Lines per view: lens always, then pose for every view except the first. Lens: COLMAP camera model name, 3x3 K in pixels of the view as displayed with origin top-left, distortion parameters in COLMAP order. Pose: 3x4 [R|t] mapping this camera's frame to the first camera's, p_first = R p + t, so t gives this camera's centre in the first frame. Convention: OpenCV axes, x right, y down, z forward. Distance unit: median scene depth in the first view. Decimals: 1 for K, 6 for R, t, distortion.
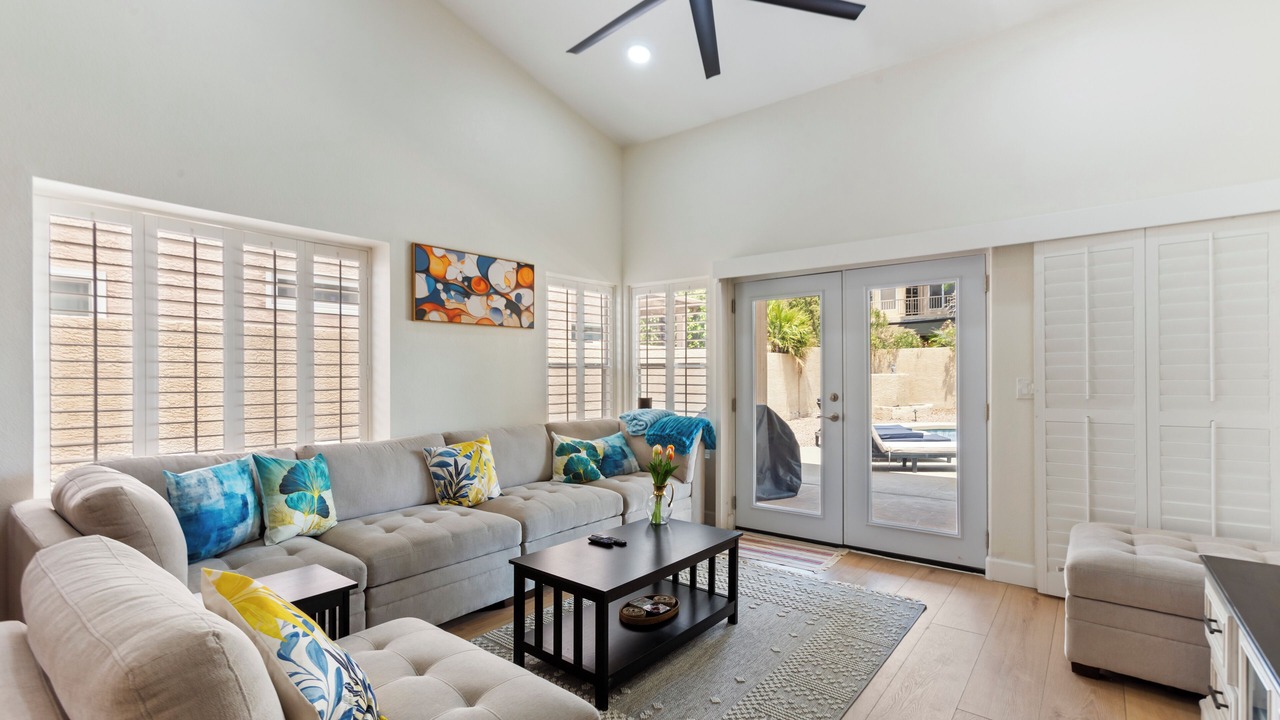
lens RADIAL K [[574.1, 0, 640.0], [0, 574.1, 360.0], [0, 0, 1]] dist [-0.000143, 0.000266]
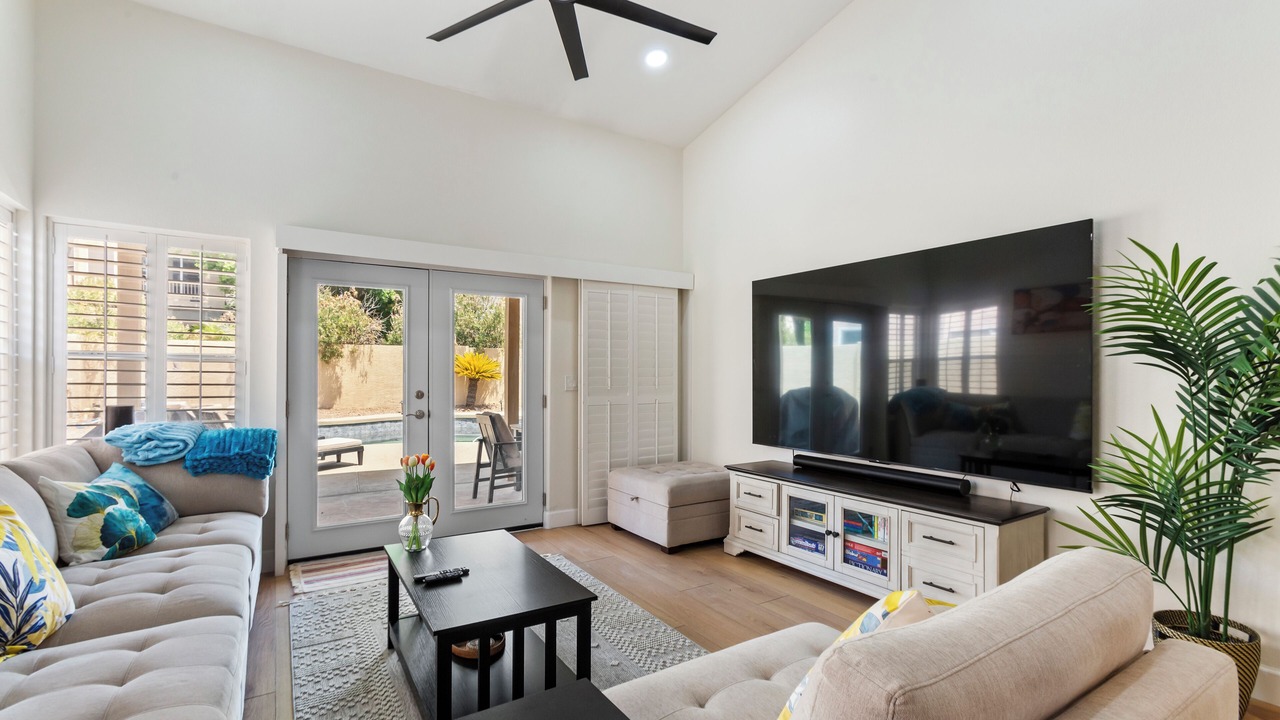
lens RADIAL K [[556.1, 0, 642.5], [0, 556.1, 370.1], [0, 0, 1]] dist [-0.000310, 0.007177]
pose [[0.342084, 0.014973, 0.939550, -0.454842], [-0.025044, 0.999663, -0.006813, 0.019168], [-0.939335, -0.021199, 0.342344, 0.321037]]
